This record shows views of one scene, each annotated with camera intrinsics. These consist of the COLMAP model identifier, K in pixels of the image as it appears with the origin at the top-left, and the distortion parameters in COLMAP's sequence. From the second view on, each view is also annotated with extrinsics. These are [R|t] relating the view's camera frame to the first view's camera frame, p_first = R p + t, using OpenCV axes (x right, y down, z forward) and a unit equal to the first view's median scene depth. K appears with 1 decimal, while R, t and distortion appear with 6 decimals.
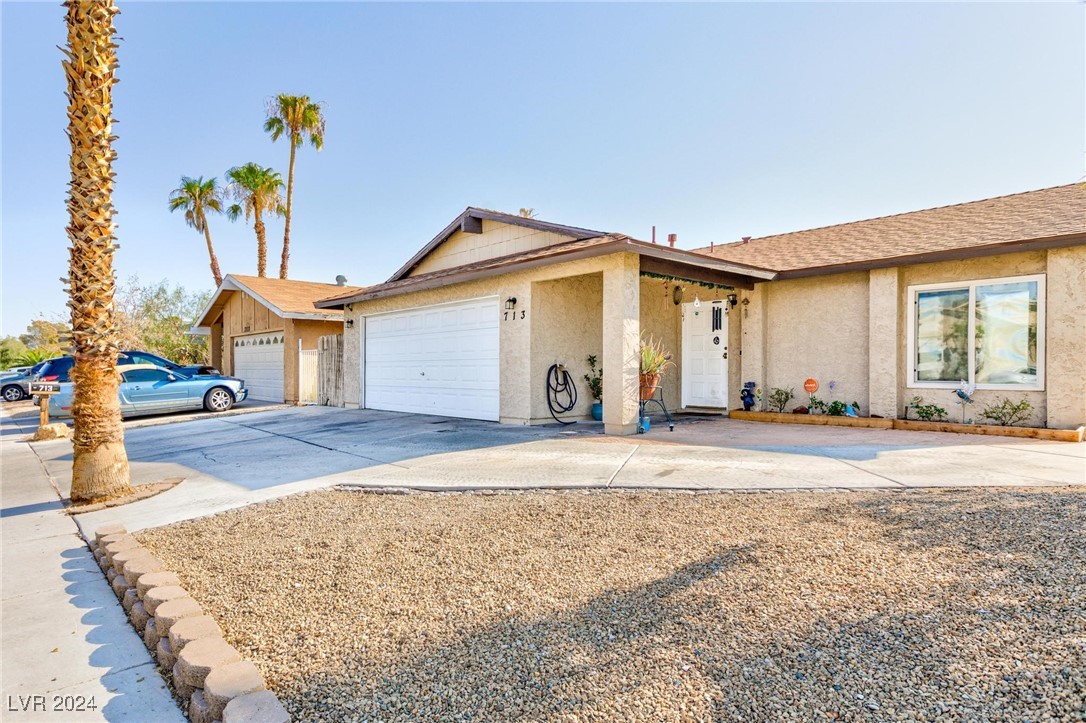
lens RADIAL K [[609.9, 0, 478.6], [0, 609.9, 374.7], [0, 0, 1]] dist [0.003479, -0.000731]
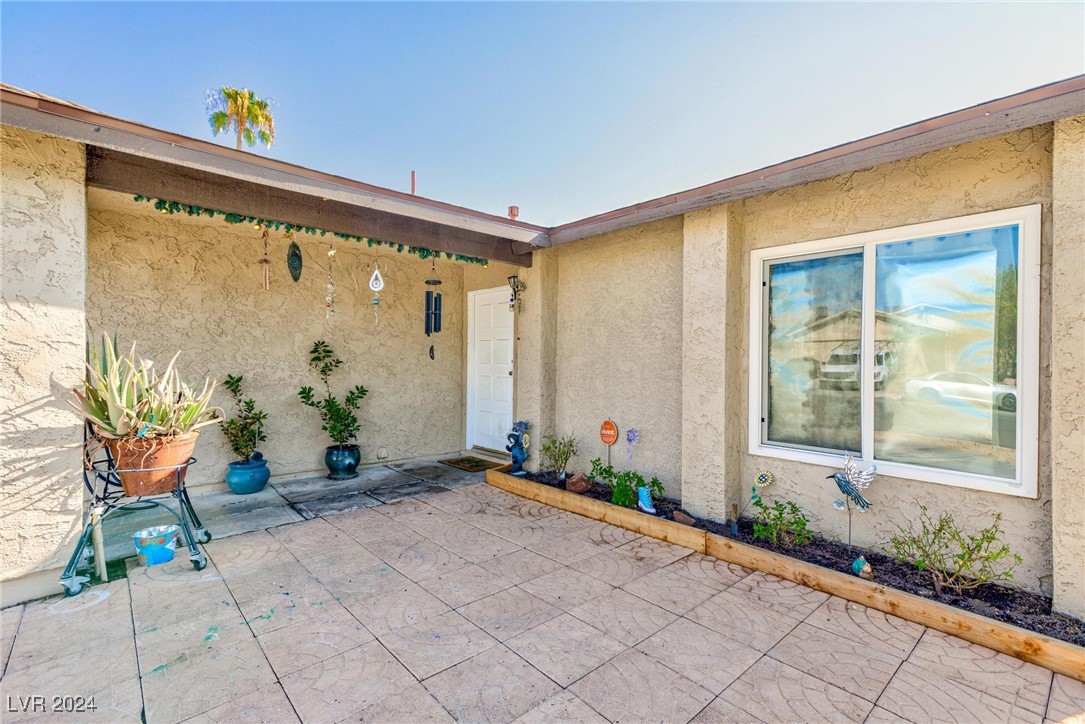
lens RADIAL K [[494.2, 0, 542.5], [0, 494.2, 362.0], [0, 0, 1]] dist [-0.002784, 0.000162]
pose [[0.997894, 0.008125, 0.064359, 0.500280], [-0.007752, 0.999952, -0.006042, -0.049602], [-0.064405, 0.005531, 0.997909, 0.599580]]
